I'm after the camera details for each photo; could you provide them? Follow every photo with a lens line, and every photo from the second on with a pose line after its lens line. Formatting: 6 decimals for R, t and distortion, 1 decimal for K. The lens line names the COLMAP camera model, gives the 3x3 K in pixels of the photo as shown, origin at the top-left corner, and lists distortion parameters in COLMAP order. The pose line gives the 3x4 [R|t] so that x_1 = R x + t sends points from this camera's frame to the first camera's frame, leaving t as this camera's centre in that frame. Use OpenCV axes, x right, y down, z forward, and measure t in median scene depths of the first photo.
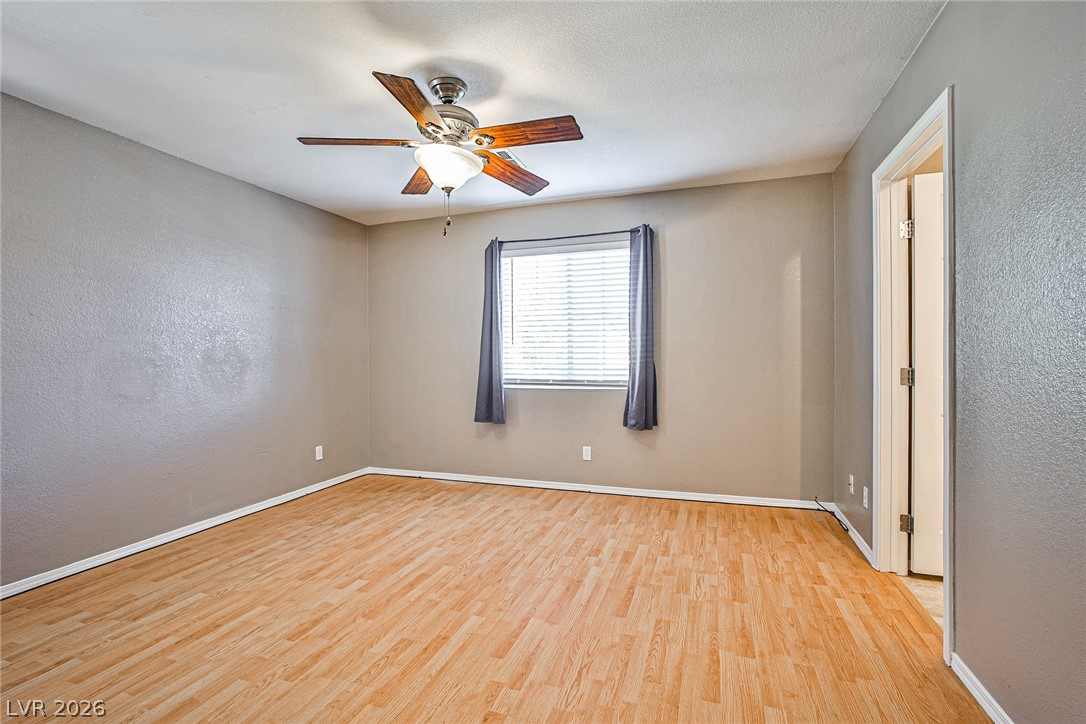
lens RADIAL K [[485.7, 0, 543.7], [0, 485.7, 359.5], [0, 0, 1]] dist [-0.040421, 0.016742]
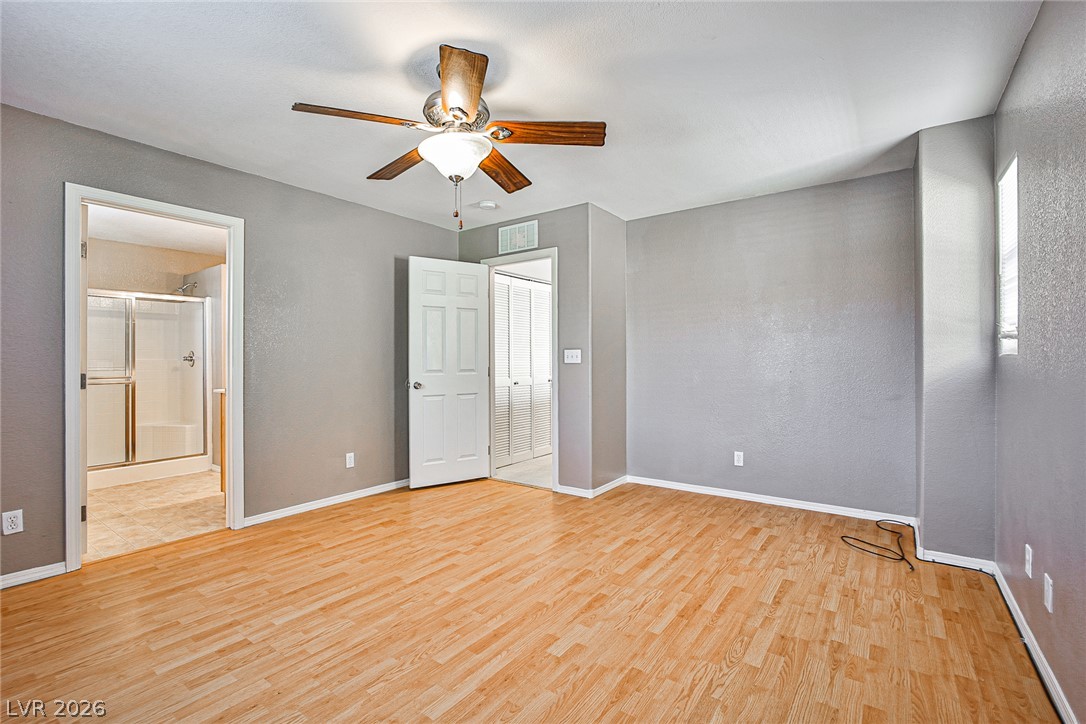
lens RADIAL K [[485.7, 0, 543.7], [0, 485.7, 359.5], [0, 0, 1]] dist [-0.040421, 0.016742]
pose [[-0.955593, 0.008577, 0.294565, -0.576095], [0.010337, 0.999937, 0.004418, -0.007094], [-0.294508, 0.007267, -0.955621, 1.688656]]
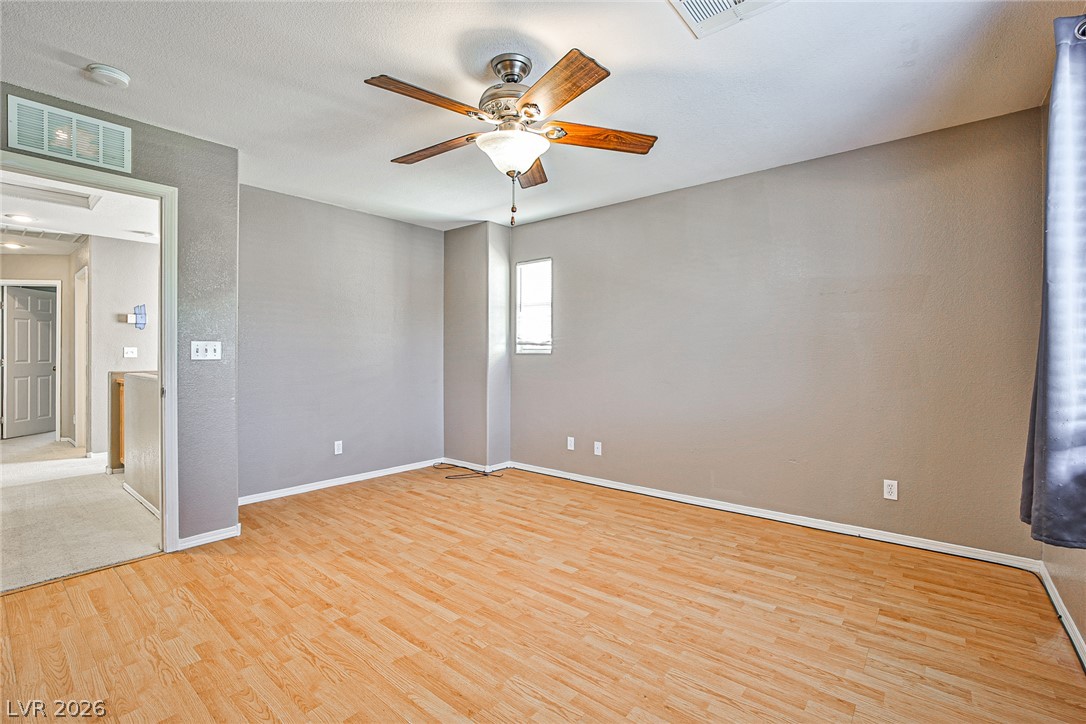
lens RADIAL K [[489.7, 0, 543.5], [0, 489.7, 360.2], [0, 0, 1]] dist [-0.042806, 0.017052]
pose [[-0.352636, 0.017066, -0.935605, 0.602268], [-0.003742, 0.999800, 0.019647, -0.011522], [0.935753, 0.010430, -0.352502, 1.272269]]
